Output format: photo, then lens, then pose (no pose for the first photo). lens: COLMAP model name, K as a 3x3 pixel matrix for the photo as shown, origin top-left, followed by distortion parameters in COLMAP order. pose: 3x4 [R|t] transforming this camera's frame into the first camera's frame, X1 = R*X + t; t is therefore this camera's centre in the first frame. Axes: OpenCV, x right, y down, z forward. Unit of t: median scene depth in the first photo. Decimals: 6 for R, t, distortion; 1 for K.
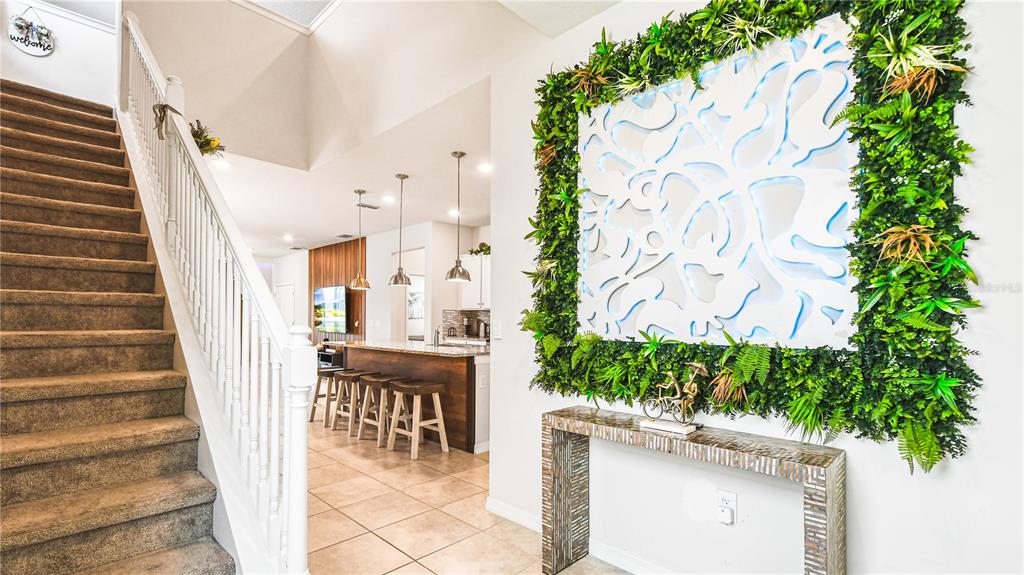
lens RADIAL K [[461.1, 0, 512.7], [0, 461.1, 318.9], [0, 0, 1]] dist [-0.011951, 0.000300]
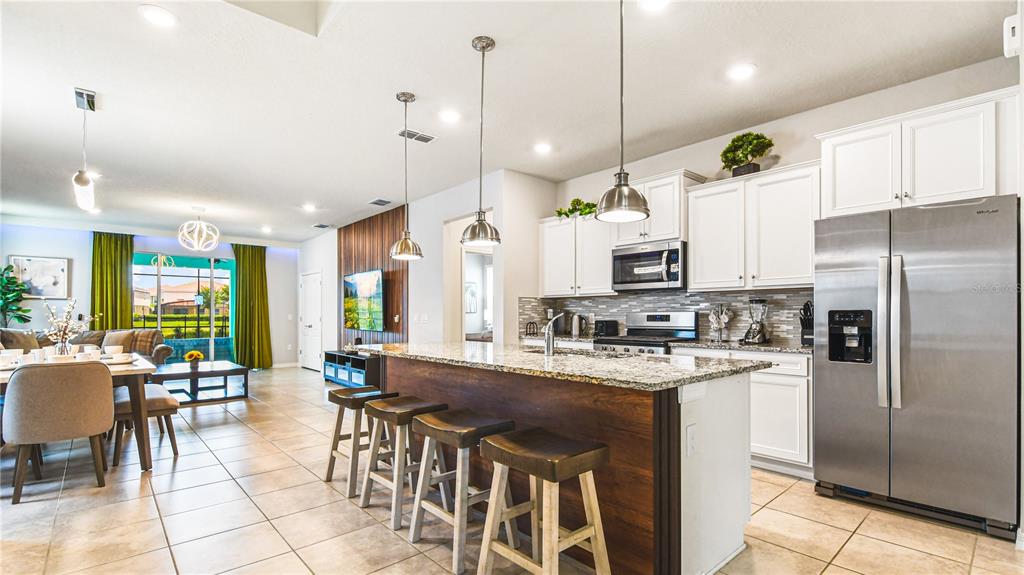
lens RADIAL K [[461.1, 0, 512.7], [0, 461.1, 318.9], [0, 0, 1]] dist [-0.011951, 0.000300]
pose [[0.997401, -0.005671, -0.071829, -0.155362], [0.006156, 0.999960, 0.006523, 0.012134], [0.071789, -0.006949, 0.997396, 0.423158]]
